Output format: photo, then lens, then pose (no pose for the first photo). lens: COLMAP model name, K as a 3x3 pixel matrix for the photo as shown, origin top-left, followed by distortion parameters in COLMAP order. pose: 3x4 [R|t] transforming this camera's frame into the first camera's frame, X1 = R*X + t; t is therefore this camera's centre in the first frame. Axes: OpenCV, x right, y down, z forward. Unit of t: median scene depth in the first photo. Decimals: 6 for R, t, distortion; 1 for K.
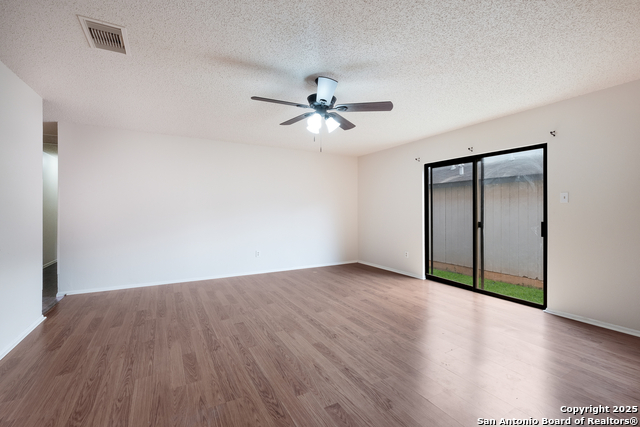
lens RADIAL K [[276.8, 0, 318.1], [0, 276.8, 210.9], [0, 0, 1]] dist [-0.000801, -0.000298]
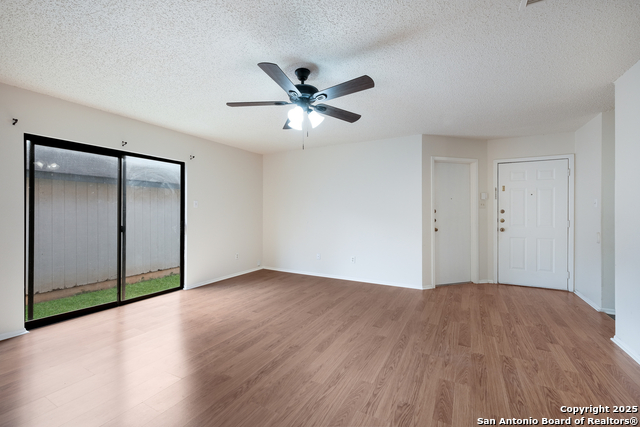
lens RADIAL K [[276.8, 0, 318.1], [0, 276.8, 210.9], [0, 0, 1]] dist [-0.000801, -0.000298]
pose [[-0.531773, 0.004519, 0.846875, -0.614100], [0.002224, 0.999990, -0.003939, -0.004691], [-0.846884, -0.000211, -0.531778, 1.123605]]
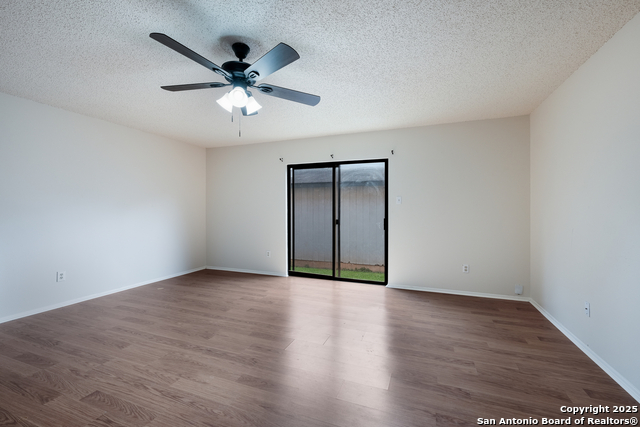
lens RADIAL K [[274.5, 0, 318.4], [0, 274.5, 208.4], [0, 0, 1]] dist [0.002995, 0.000160]
pose [[0.776589, 0.003453, 0.629998, -0.244116], [0.000366, 0.999982, -0.005932, 0.000247], [-0.630008, 0.004837, 0.776574, 0.186190]]
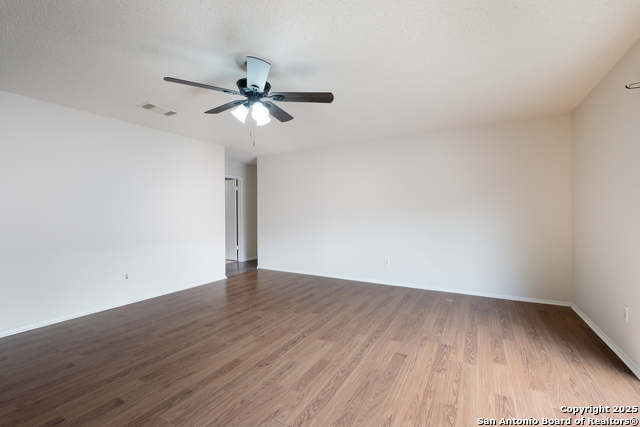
lens RADIAL K [[280.8, 0, 317.6], [0, 280.8, 214.5], [0, 0, 1]] dist [-0.007331, -0.000475]
pose [[0.510106, 0.005217, -0.860096, 0.676403], [0.004017, 0.999956, 0.008448, -0.004162], [0.860102, -0.007764, 0.510062, 0.561219]]
